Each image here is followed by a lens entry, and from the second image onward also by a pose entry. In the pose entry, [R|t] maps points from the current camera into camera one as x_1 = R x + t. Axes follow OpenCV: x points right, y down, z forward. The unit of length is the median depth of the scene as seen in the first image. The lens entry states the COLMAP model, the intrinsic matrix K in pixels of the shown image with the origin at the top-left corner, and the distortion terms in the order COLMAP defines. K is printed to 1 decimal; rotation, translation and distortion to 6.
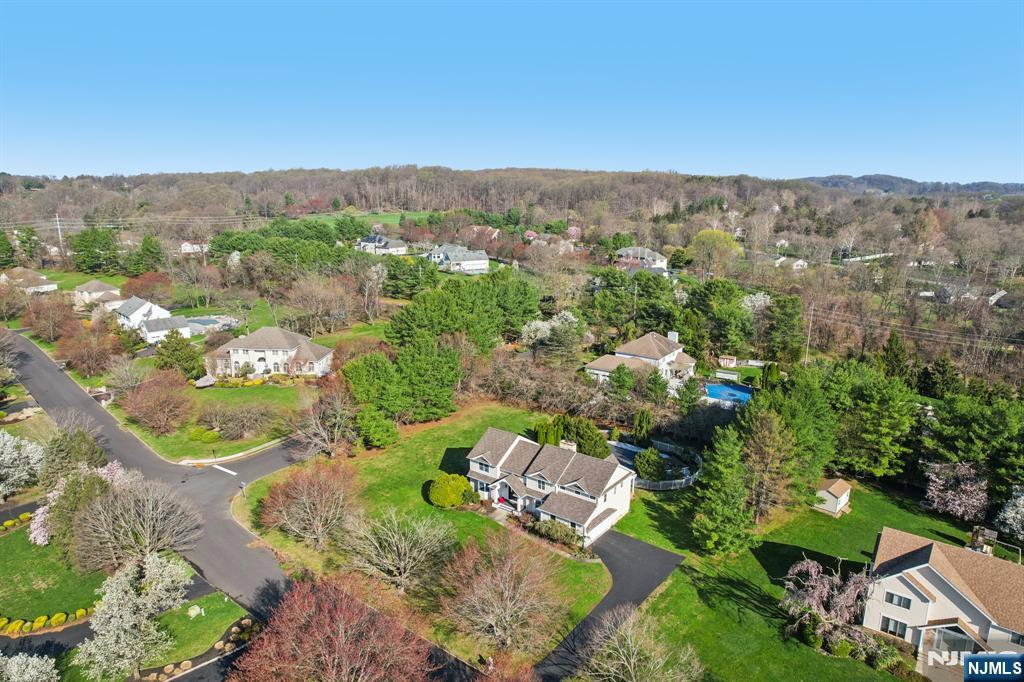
lens RADIAL K [[651.0, 0, 512.0], [0, 651.0, 341.0], [0, 0, 1]] dist [-0.045070, 0.002189]
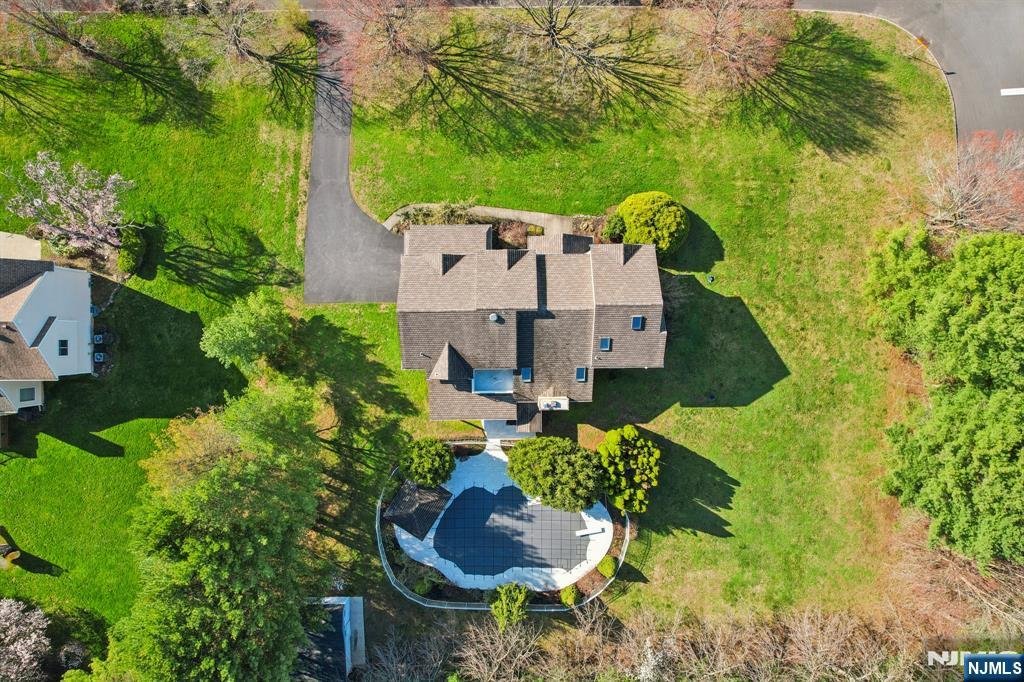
lens RADIAL K [[651.0, 0, 512.0], [0, 651.0, 341.0], [0, 0, 1]] dist [-0.045070, 0.002189]
pose [[-0.793769, 0.608161, -0.008450, 0.092997], [-0.152175, -0.185130, 0.970860, -0.410926], [0.588875, 0.771924, 0.239497, 0.887098]]
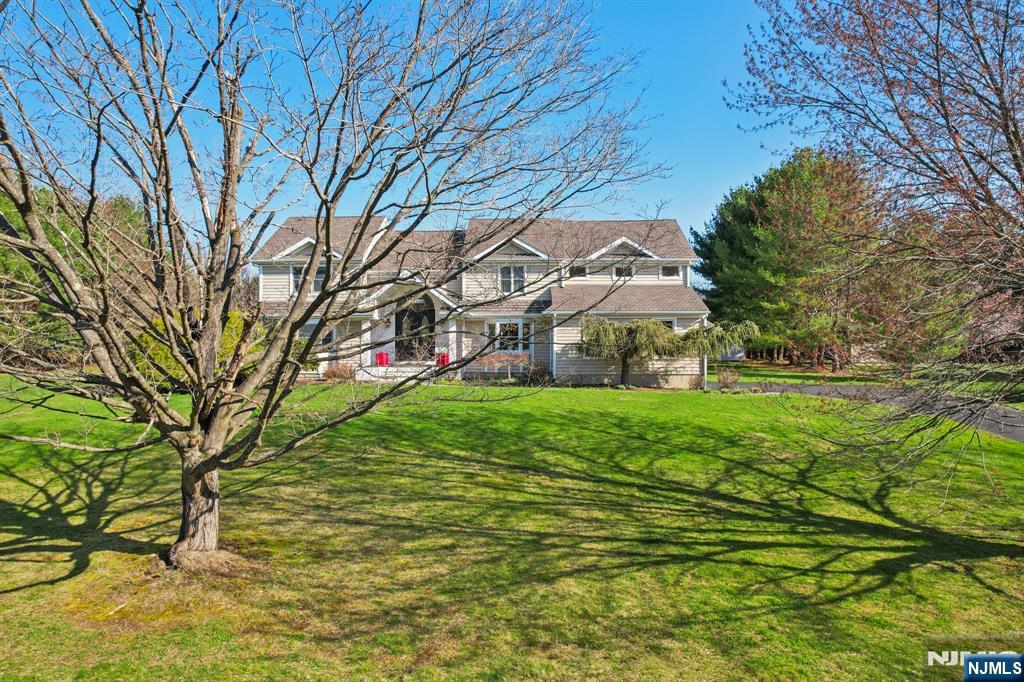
lens RADIAL K [[651.0, 0, 512.0], [0, 651.0, 341.0], [0, 0, 1]] dist [-0.045070, 0.002189]
pose [[0.813370, -0.001369, 0.581745, -0.161425], [0.144082, 0.969316, -0.199167, 0.318851], [-0.563622, 0.245815, 0.788610, 0.703784]]
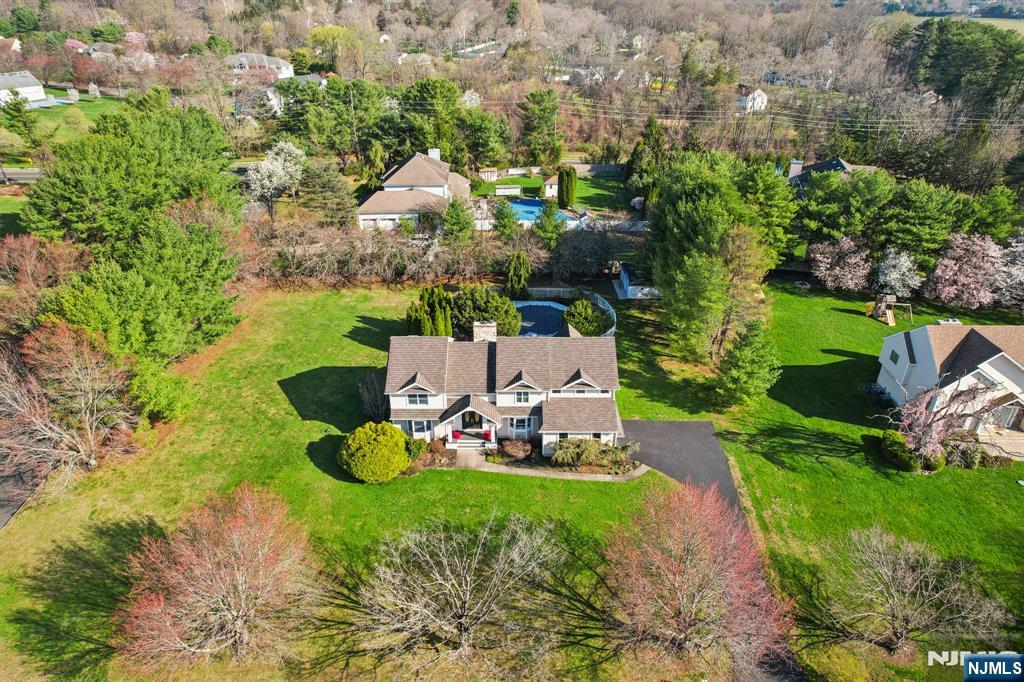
lens RADIAL K [[651.0, 0, 512.0], [0, 651.0, 341.0], [0, 0, 1]] dist [-0.045070, 0.002189]
pose [[0.795360, -0.298318, 0.527645, -0.303781], [0.141826, 0.937931, 0.316498, -0.054134], [-0.589311, -0.176896, 0.788302, 0.457525]]
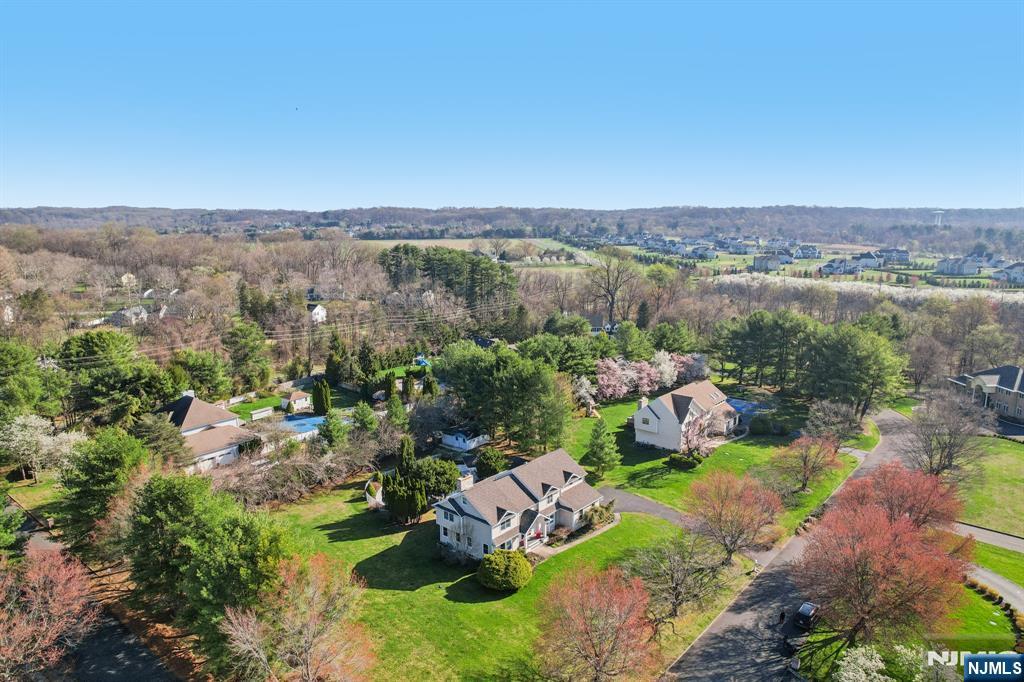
lens RADIAL K [[651.0, 0, 512.0], [0, 651.0, 341.0], [0, 0, 1]] dist [-0.045070, 0.002189]
pose [[0.073088, -0.196792, 0.977717, -0.894603], [0.239924, 0.955018, 0.174288, -0.206947], [-0.968036, 0.221839, 0.117016, 0.858310]]
